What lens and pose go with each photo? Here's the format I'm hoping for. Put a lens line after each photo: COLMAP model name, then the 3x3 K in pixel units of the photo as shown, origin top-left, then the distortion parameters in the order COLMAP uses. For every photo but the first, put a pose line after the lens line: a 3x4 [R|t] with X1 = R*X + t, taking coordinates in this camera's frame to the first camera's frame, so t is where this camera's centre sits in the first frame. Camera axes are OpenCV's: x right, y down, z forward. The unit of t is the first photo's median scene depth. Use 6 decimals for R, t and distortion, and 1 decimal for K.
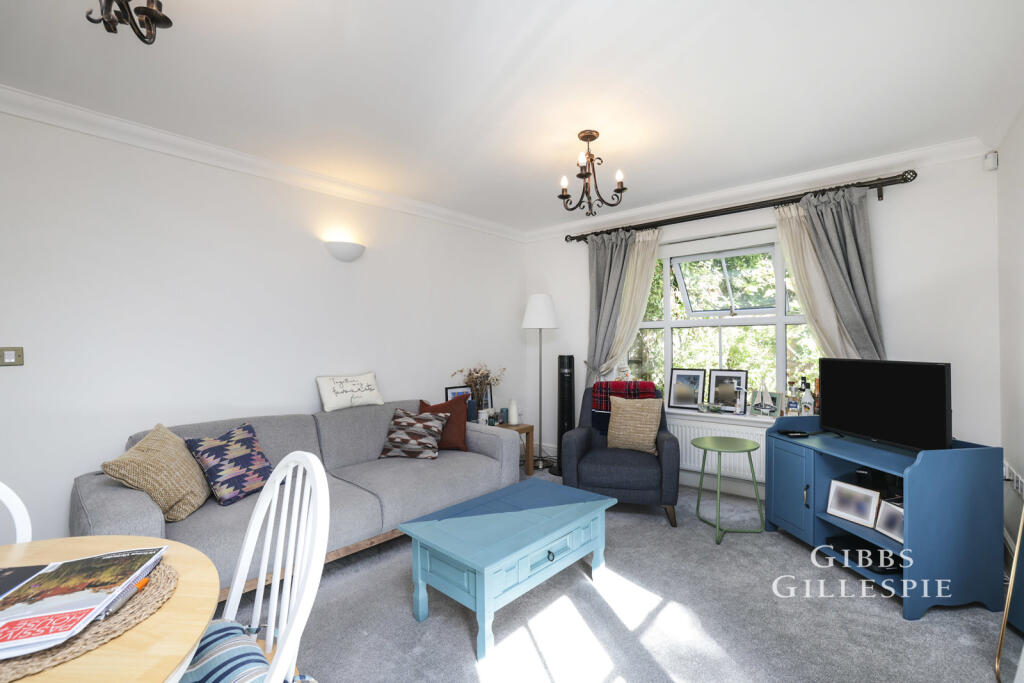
lens RADIAL K [[436.8, 0, 507.6], [0, 436.8, 340.9], [0, 0, 1]] dist [-0.054681, 0.020561]
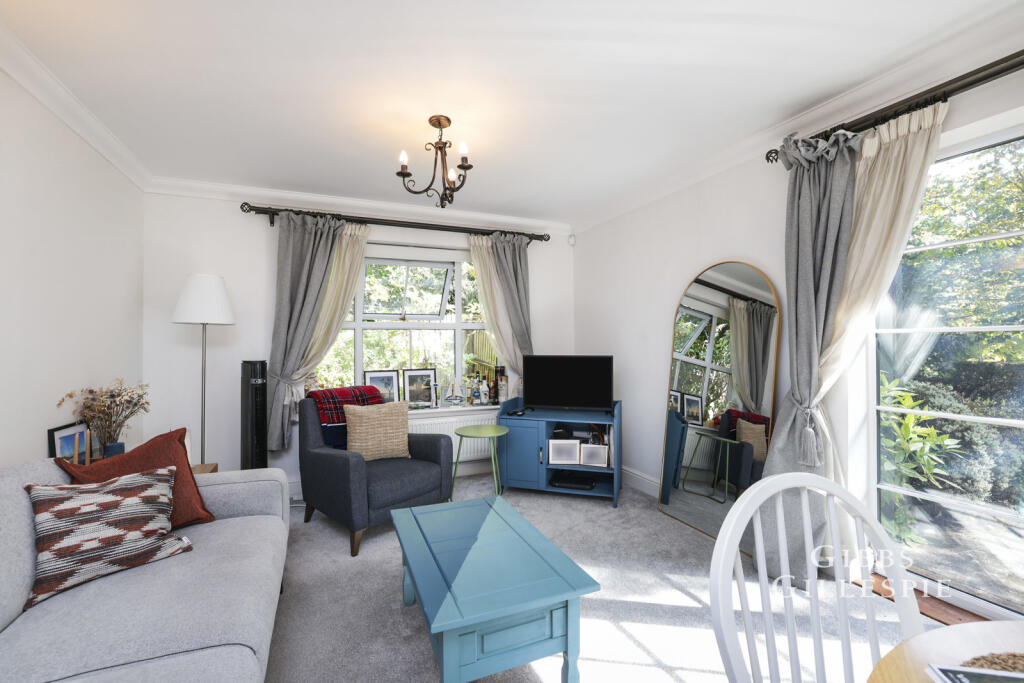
lens RADIAL K [[436.8, 0, 507.6], [0, 436.8, 340.9], [0, 0, 1]] dist [-0.054681, 0.020561]
pose [[0.427713, 0.009659, 0.903863, -0.456362], [-0.004321, 0.999953, -0.008641, 0.003925], [-0.903904, -0.000210, 0.427734, 0.364661]]
